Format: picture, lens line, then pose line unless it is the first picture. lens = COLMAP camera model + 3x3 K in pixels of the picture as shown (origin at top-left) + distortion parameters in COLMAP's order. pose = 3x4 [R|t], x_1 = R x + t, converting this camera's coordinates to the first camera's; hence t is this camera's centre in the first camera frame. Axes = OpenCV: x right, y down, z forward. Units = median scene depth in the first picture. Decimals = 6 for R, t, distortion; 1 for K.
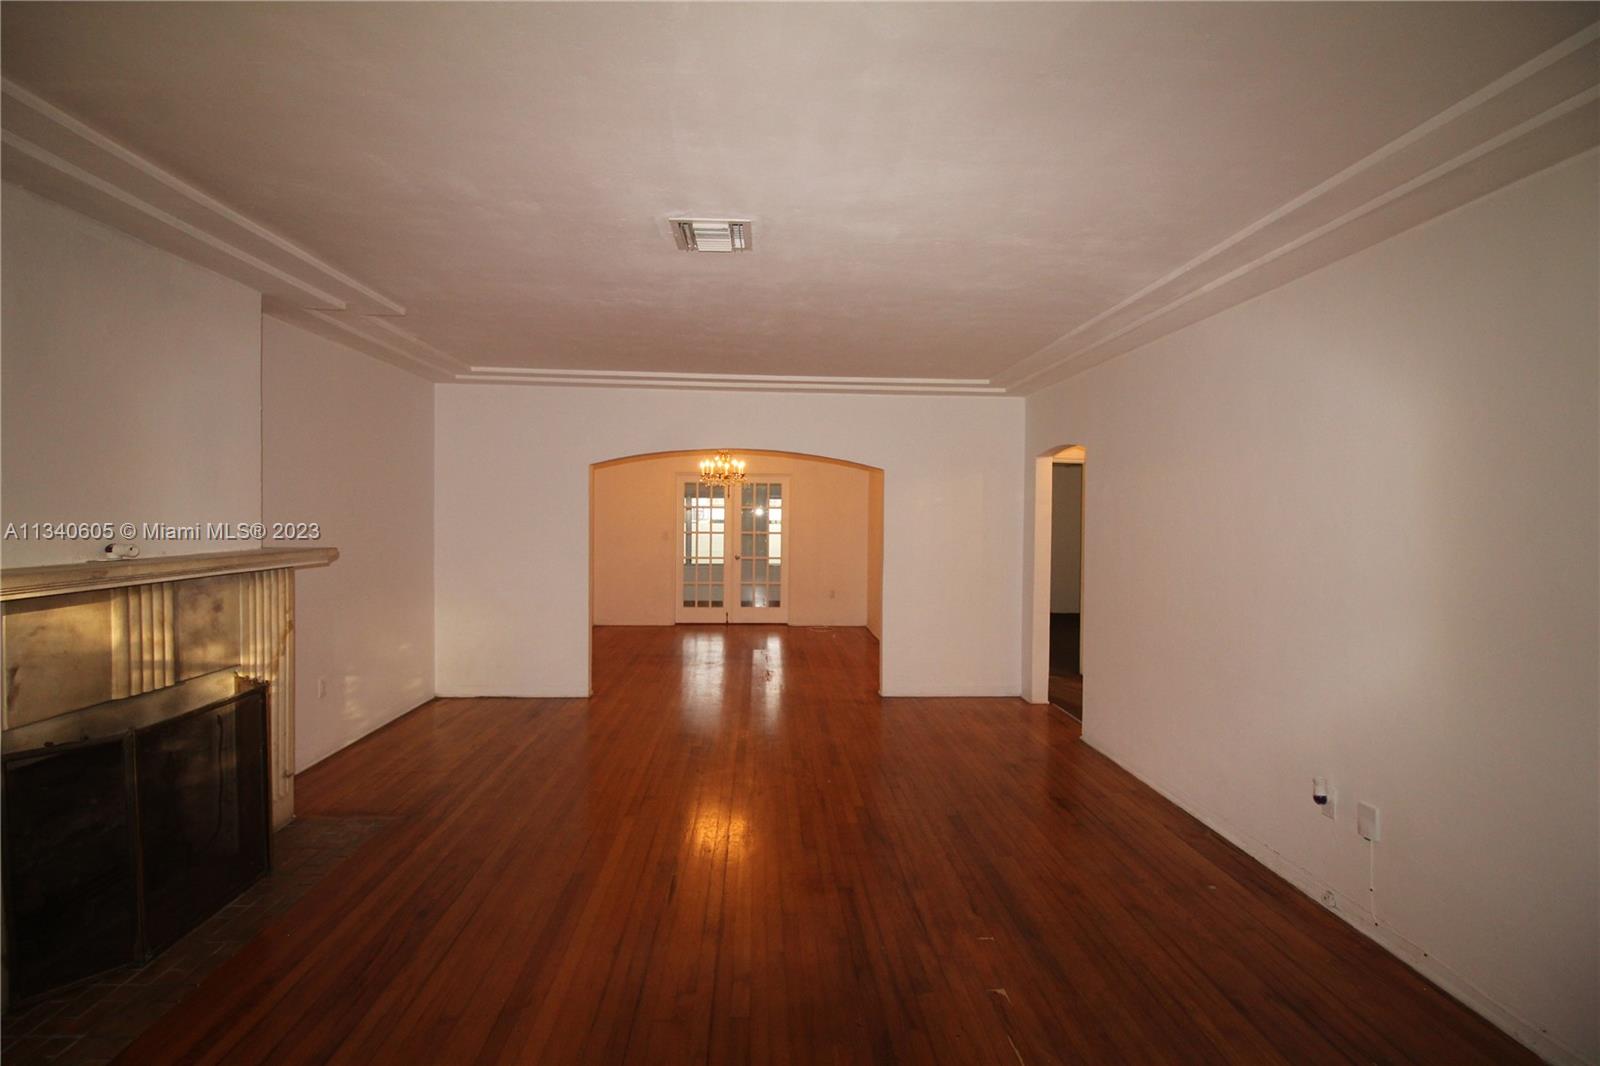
lens RADIAL K [[761.3, 0, 800.0], [0, 761.3, 533.0], [0, 0, 1]] dist [-0.001059, -0.000341]
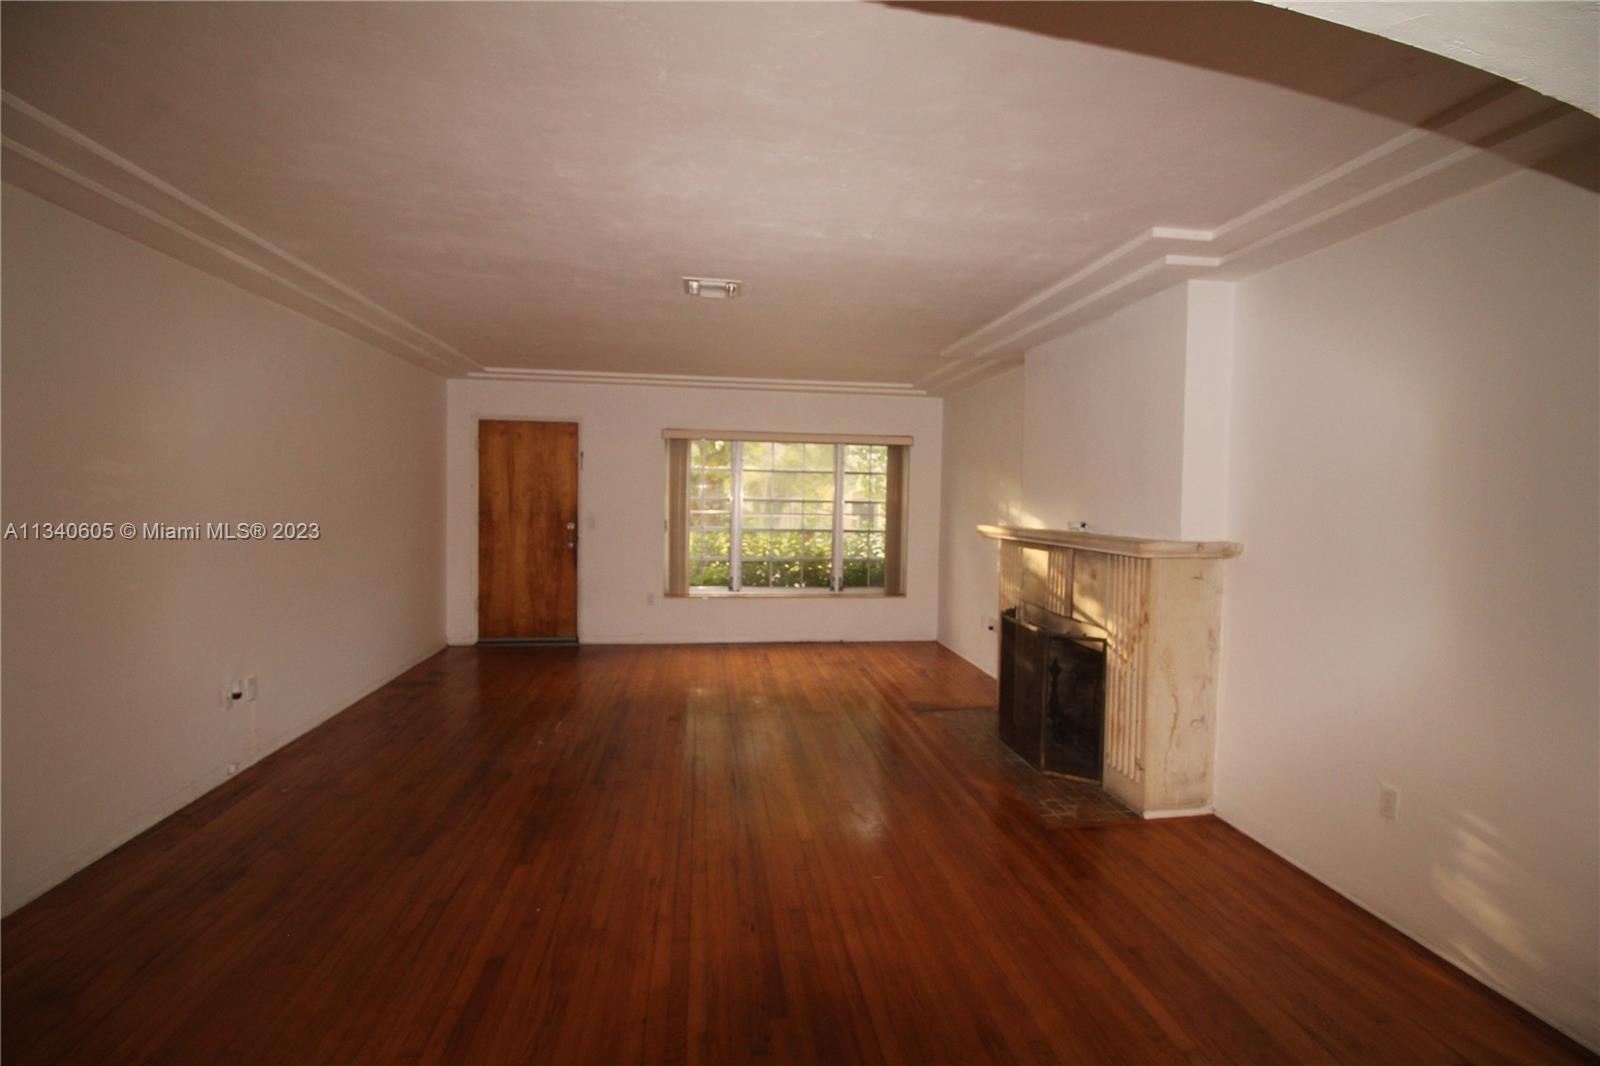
lens RADIAL K [[761.3, 0, 800.0], [0, 761.3, 533.0], [0, 0, 1]] dist [-0.001059, -0.000341]
pose [[-0.997010, -0.026127, -0.072722, -0.054880], [-0.031321, 0.996968, 0.071226, -0.016066], [0.070640, 0.073291, -0.994806, 0.714704]]
